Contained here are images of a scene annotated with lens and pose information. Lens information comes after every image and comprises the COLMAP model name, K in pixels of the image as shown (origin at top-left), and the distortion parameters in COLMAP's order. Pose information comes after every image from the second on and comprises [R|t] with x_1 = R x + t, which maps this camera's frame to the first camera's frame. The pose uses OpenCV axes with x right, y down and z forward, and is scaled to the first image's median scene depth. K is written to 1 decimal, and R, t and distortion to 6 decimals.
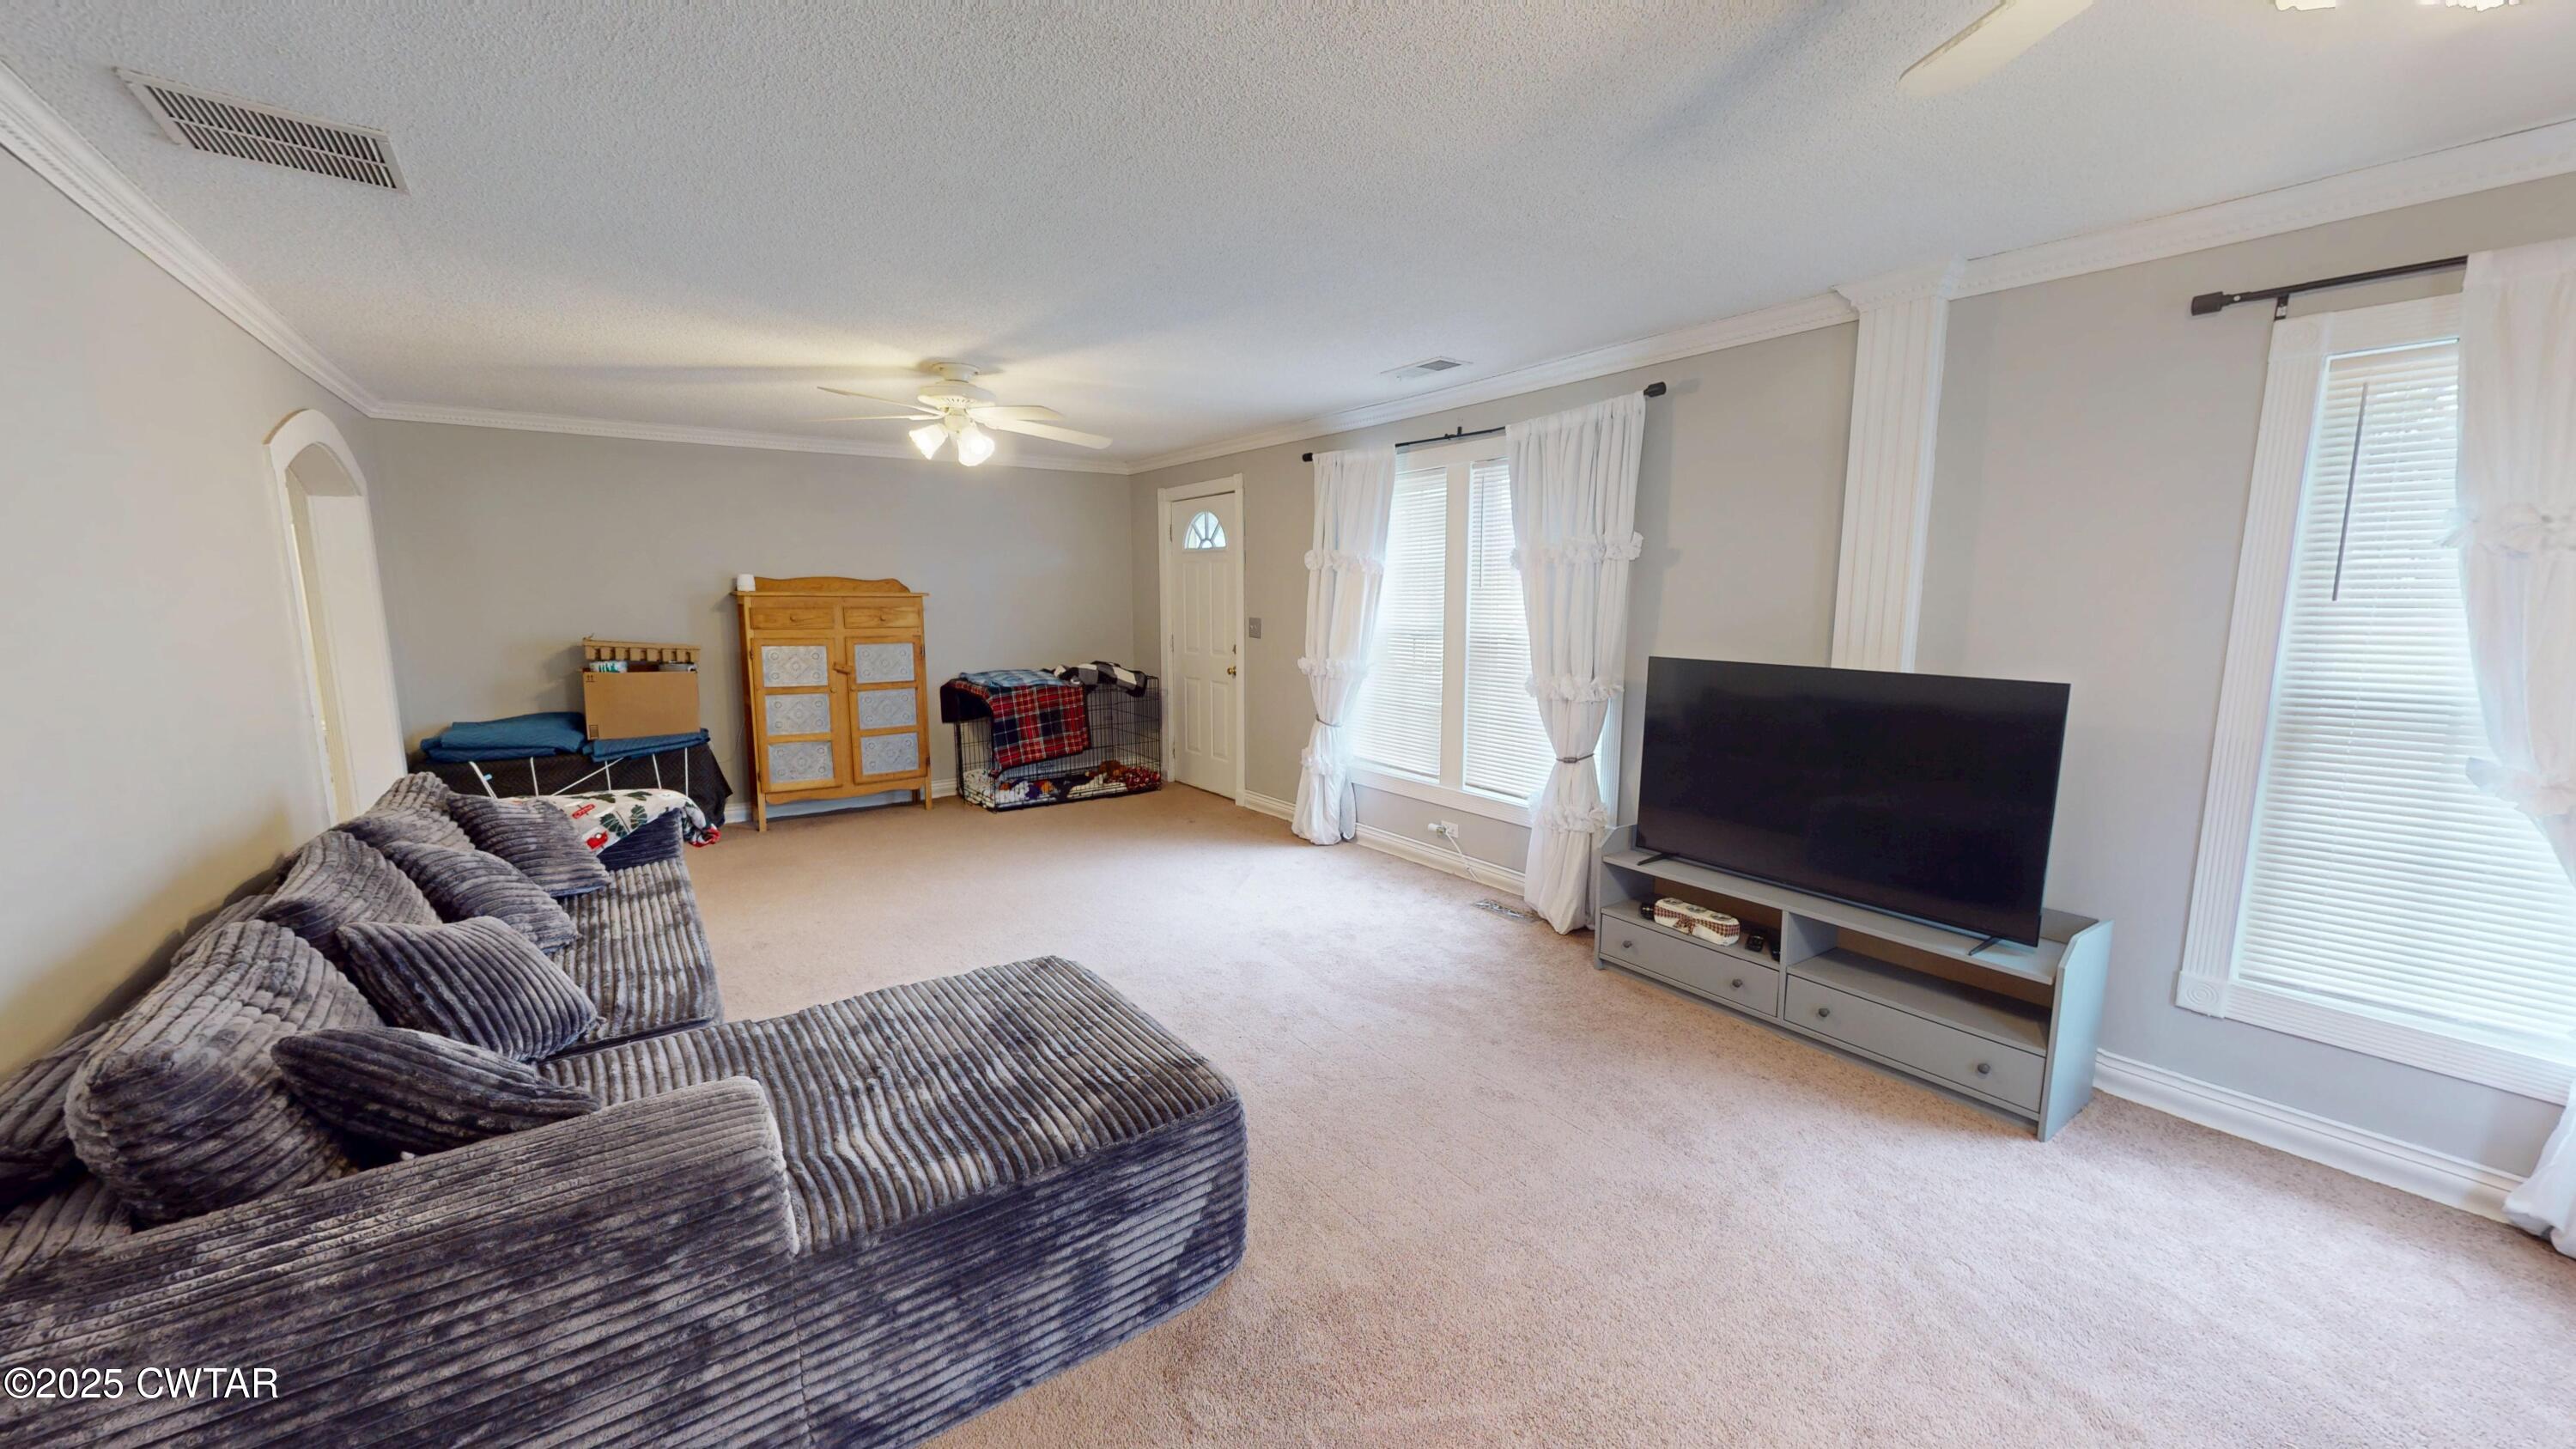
lens RADIAL K [[945.8, 0, 1278.3], [0, 945.8, 733.2], [0, 0, 1]] dist [-0.000503, 0.000390]
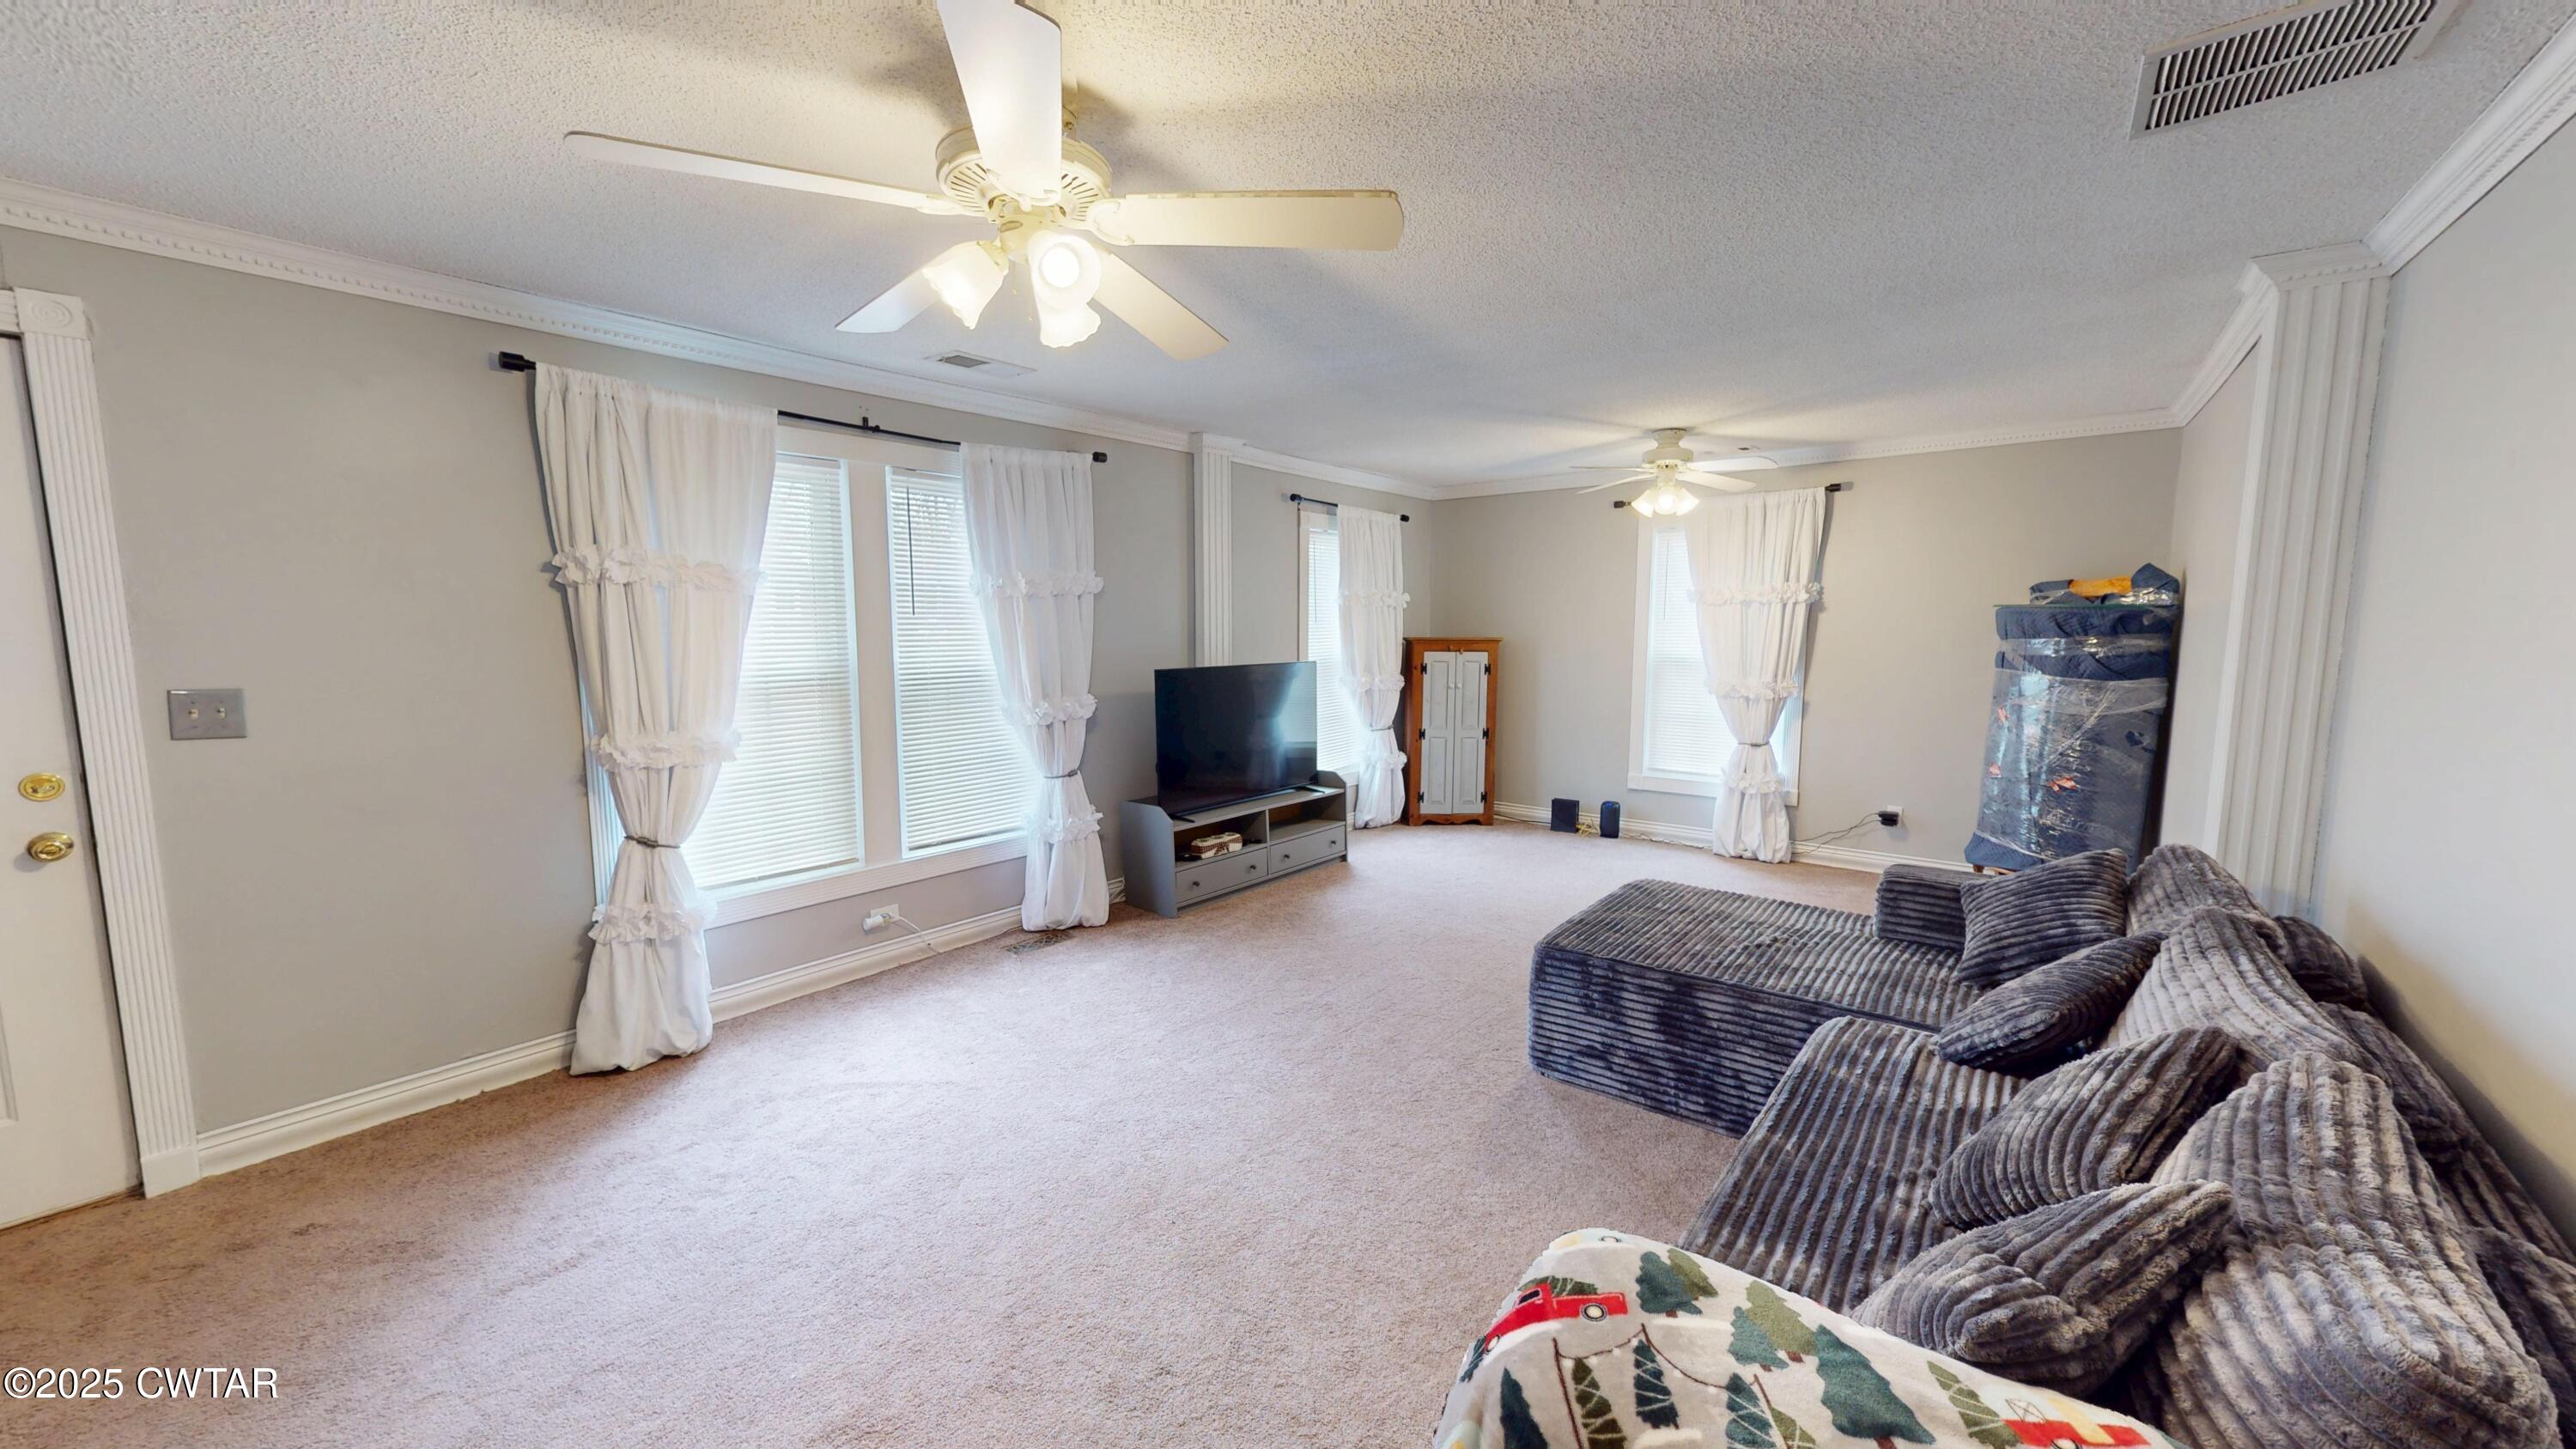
lens RADIAL K [[945.8, 0, 1299.2], [0, 945.8, 736.5], [0, 0, 1]] dist [-0.000503, 0.000390]
pose [[-0.276143, -0.119517, 0.953657, -0.822853], [0.144150, 0.975864, 0.164041, -0.158826], [-0.950245, 0.182768, -0.252249, 1.041018]]
